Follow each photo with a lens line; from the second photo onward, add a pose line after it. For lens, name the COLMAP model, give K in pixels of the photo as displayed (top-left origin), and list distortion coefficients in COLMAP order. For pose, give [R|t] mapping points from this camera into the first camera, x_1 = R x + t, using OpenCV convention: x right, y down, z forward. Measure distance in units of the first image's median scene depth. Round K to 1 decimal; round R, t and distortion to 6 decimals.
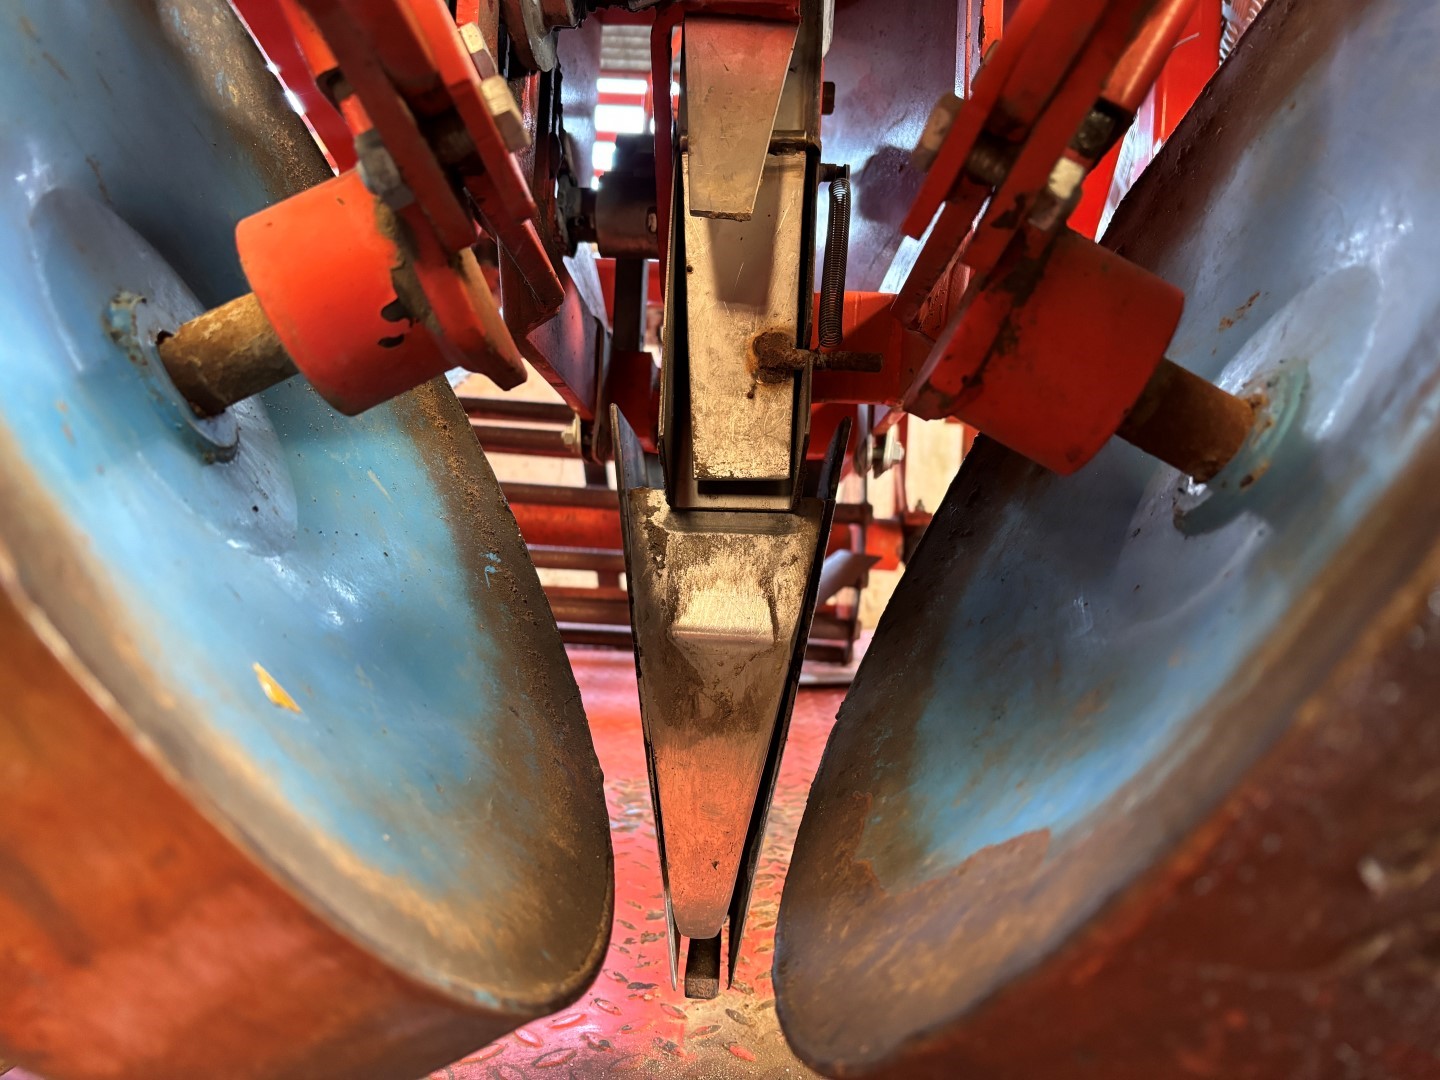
lens RADIAL K [[1085.8, 0, 728.4], [0, 1085.8, 542.9], [0, 0, 1]] dist [0.054688, -0.074139]
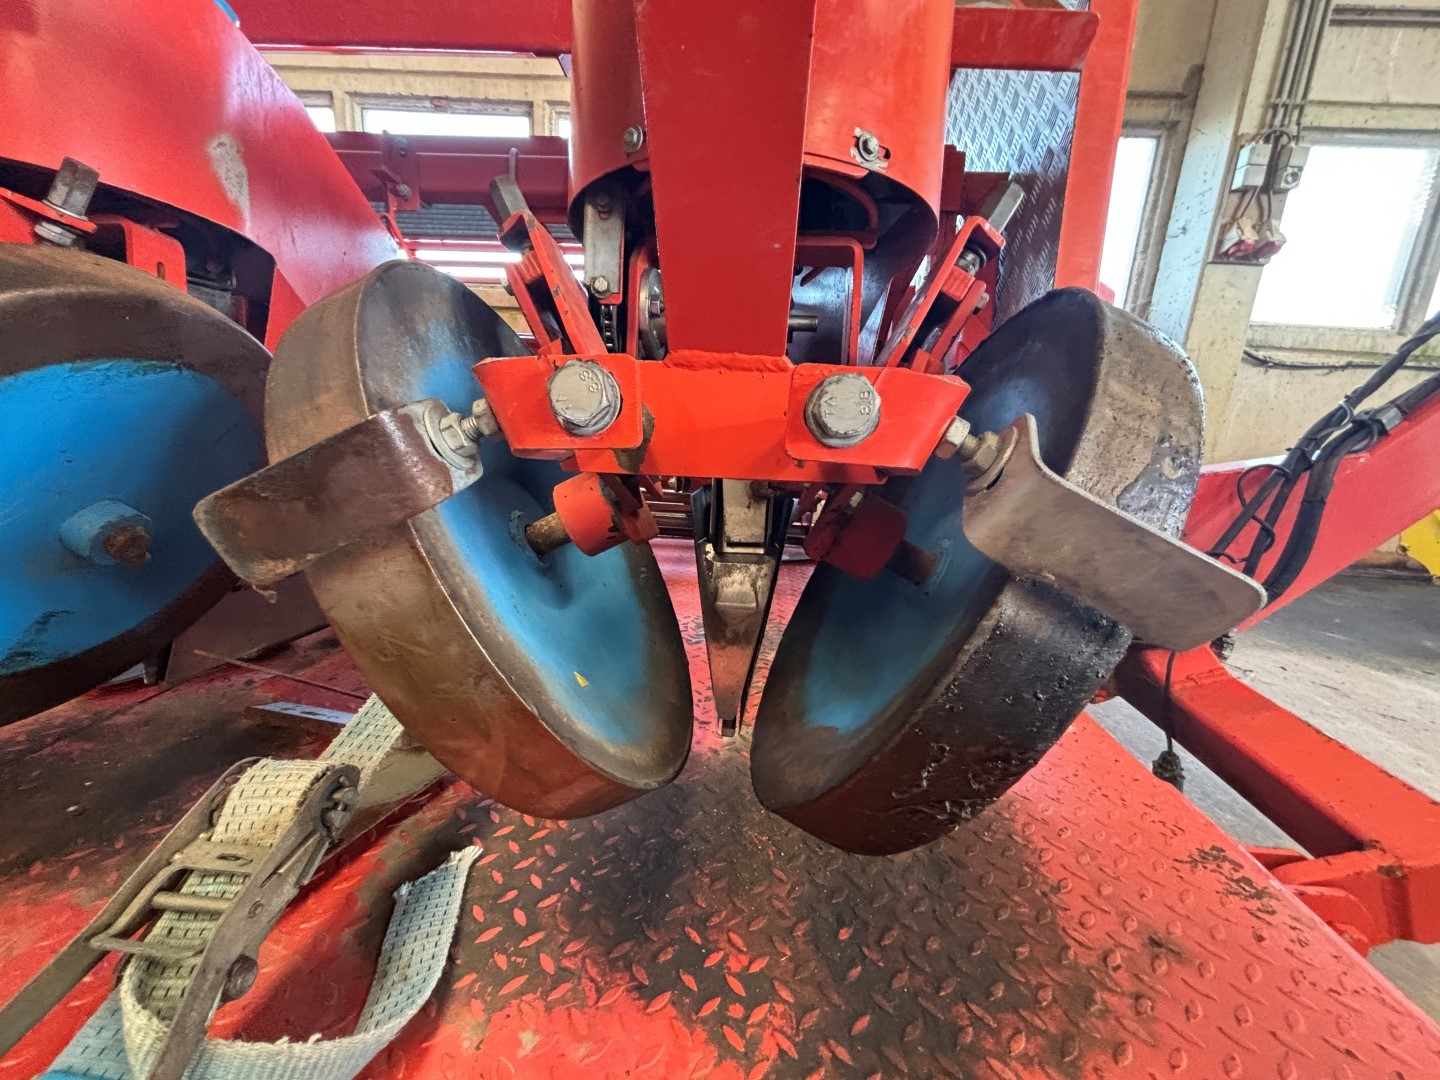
lens RADIAL K [[570.8, 0, 719.0], [0, 570.8, 535.2], [0, 0, 1]] dist [0.000872, -0.000027]
pose [[0.998315, 0.009497, -0.057245, 0.028045], [-0.001070, 0.989361, 0.145475, -0.256863], [0.058018, -0.145169, 0.987704, -0.250783]]
